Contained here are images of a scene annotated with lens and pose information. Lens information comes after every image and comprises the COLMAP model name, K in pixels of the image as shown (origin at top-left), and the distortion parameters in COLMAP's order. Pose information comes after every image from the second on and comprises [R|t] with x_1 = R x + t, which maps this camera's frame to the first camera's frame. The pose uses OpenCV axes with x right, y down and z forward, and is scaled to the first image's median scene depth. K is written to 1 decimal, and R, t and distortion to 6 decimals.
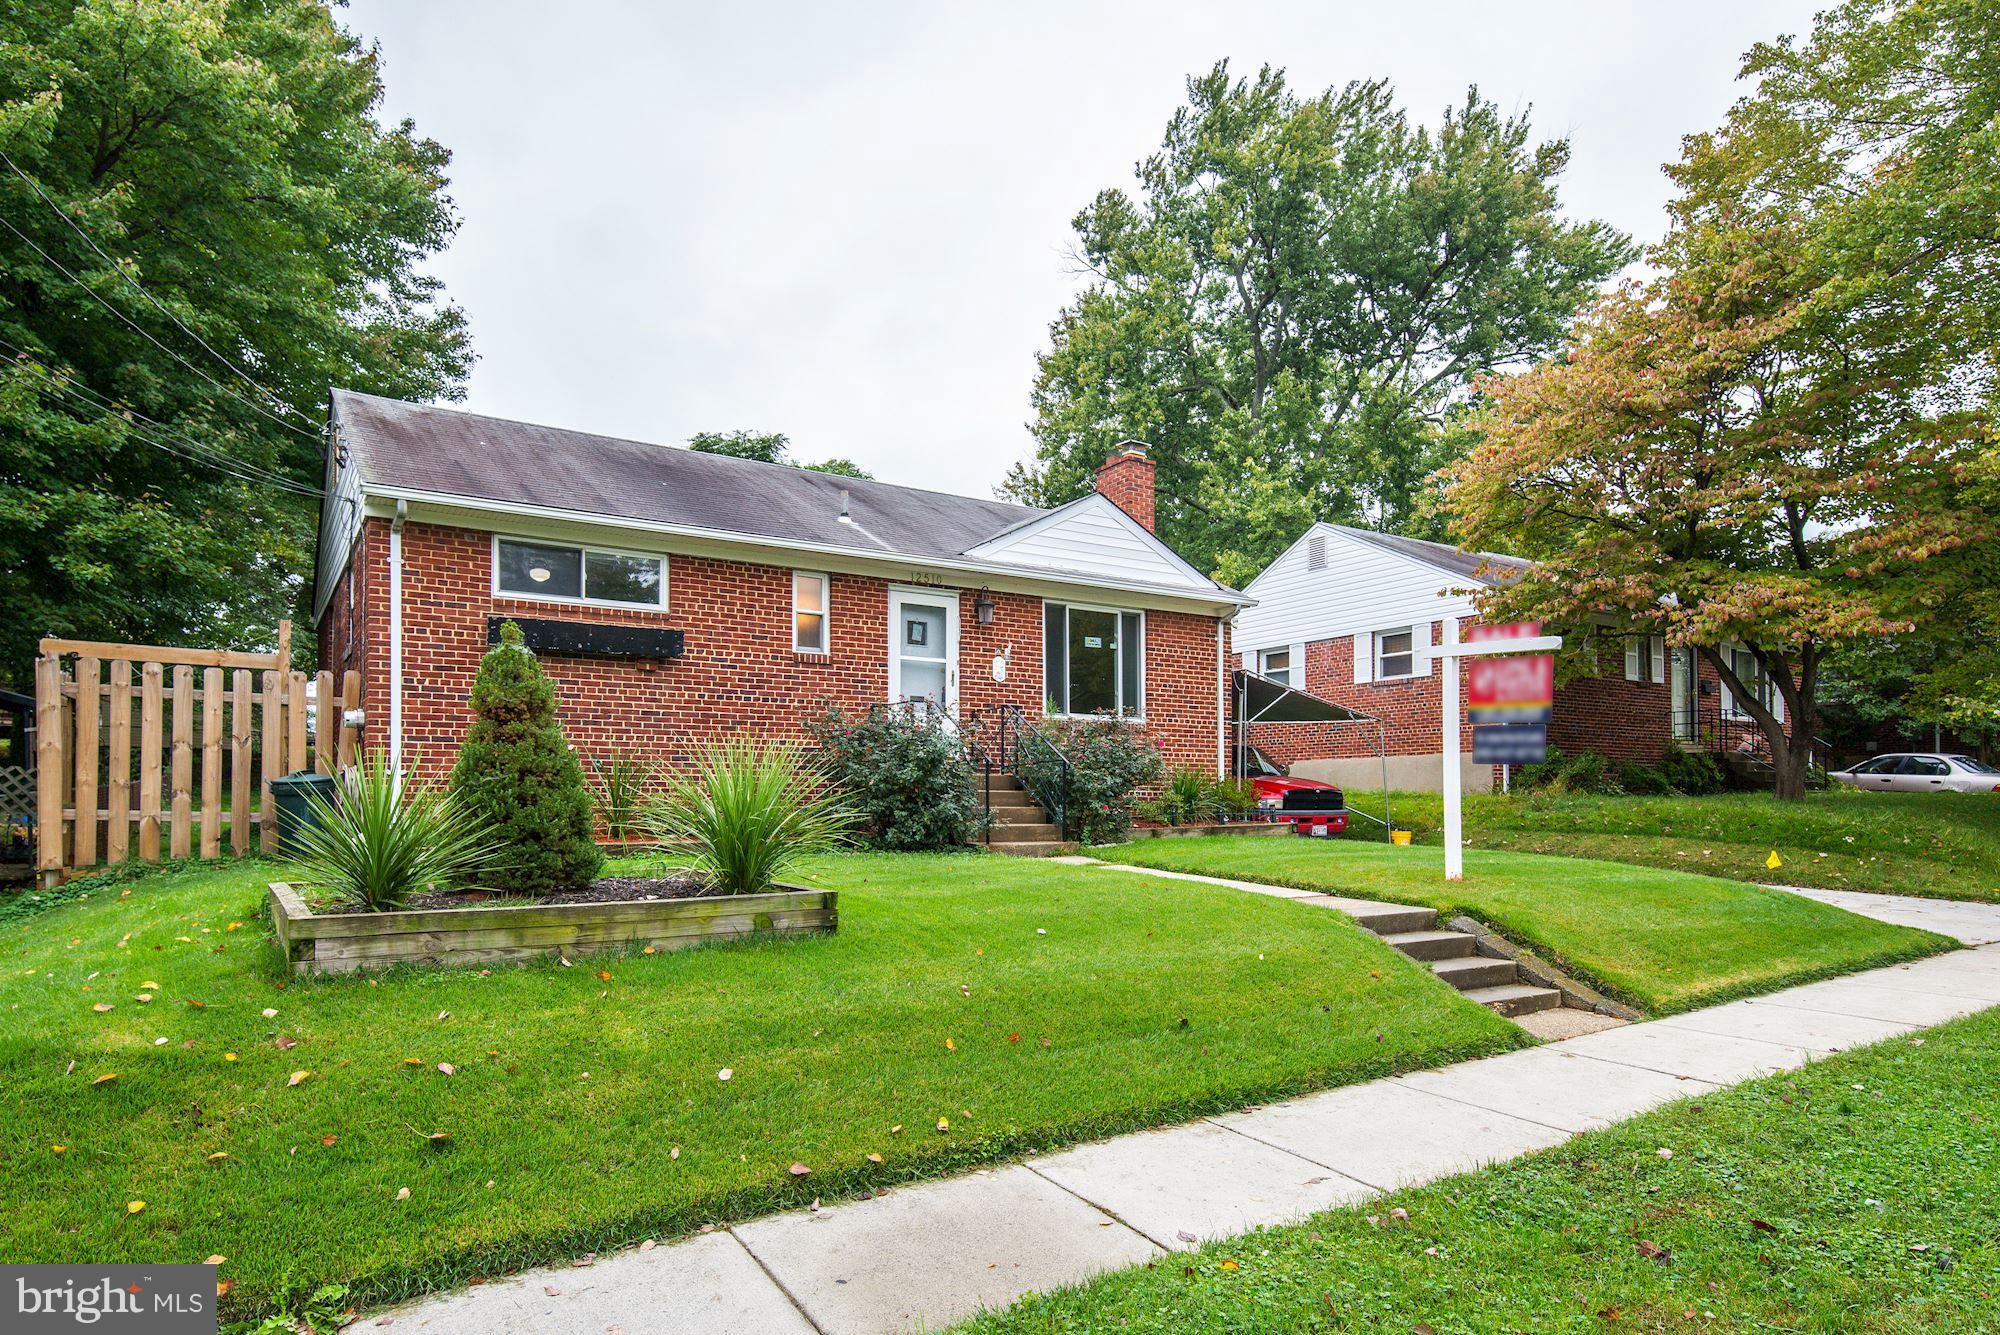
lens RADIAL K [[1049.2, 0, 944.2], [0, 1049.2, 788.4], [0, 0, 1]] dist [0.025468, 0.000595]
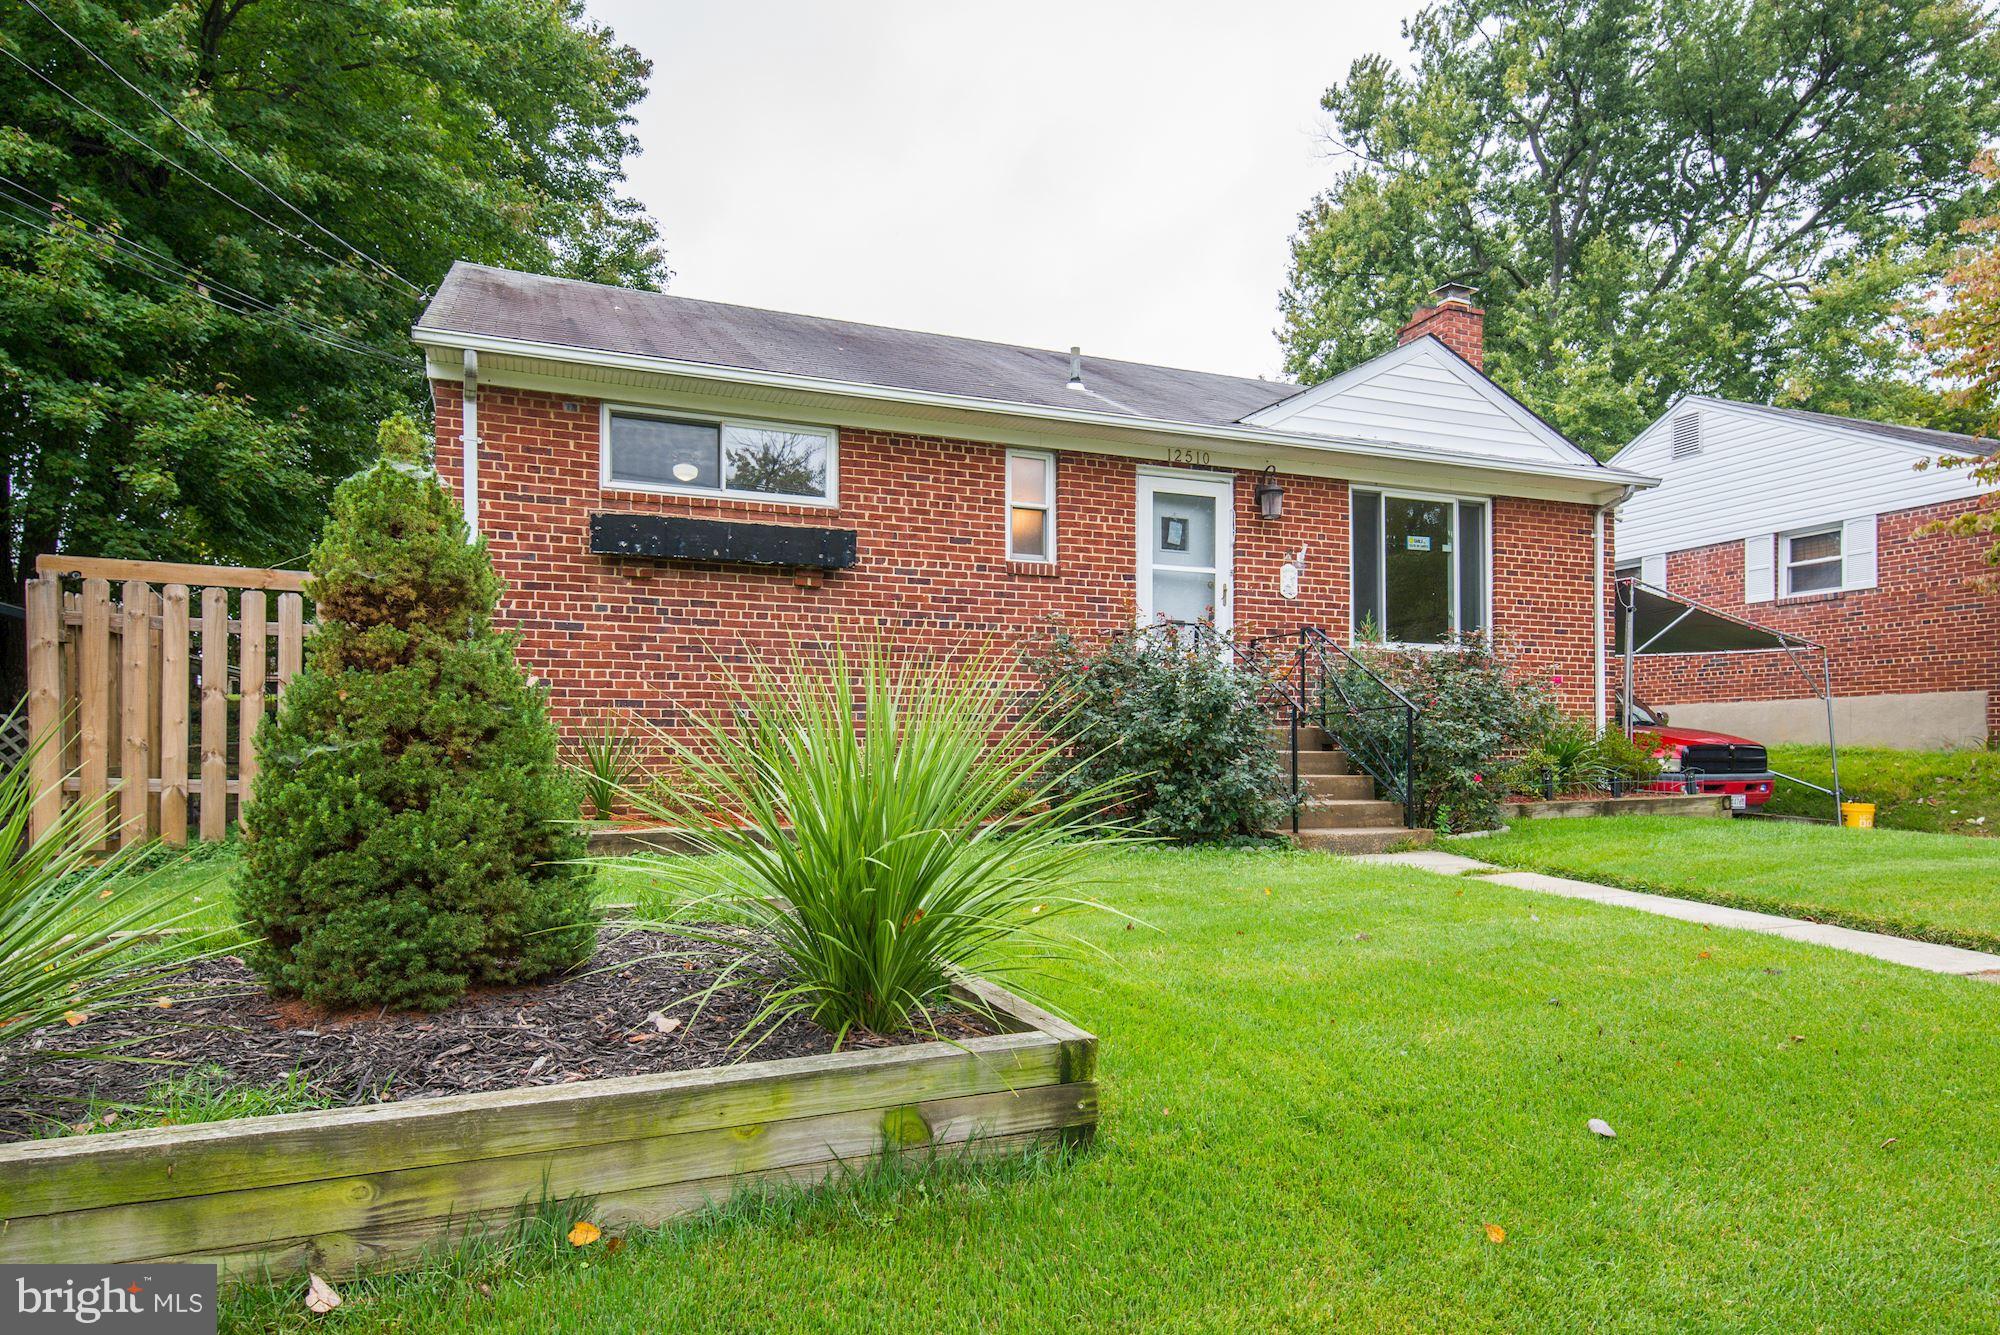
lens RADIAL K [[1062.1, 0, 994.5], [0, 1062.1, 745.9], [0, 0, 1]] dist [0.027893, -0.000386]
pose [[0.987122, -0.000084, -0.159971, -0.033645], [0.001255, 0.999973, 0.007219, -0.006284], [0.159966, -0.007327, 0.987095, 0.267514]]
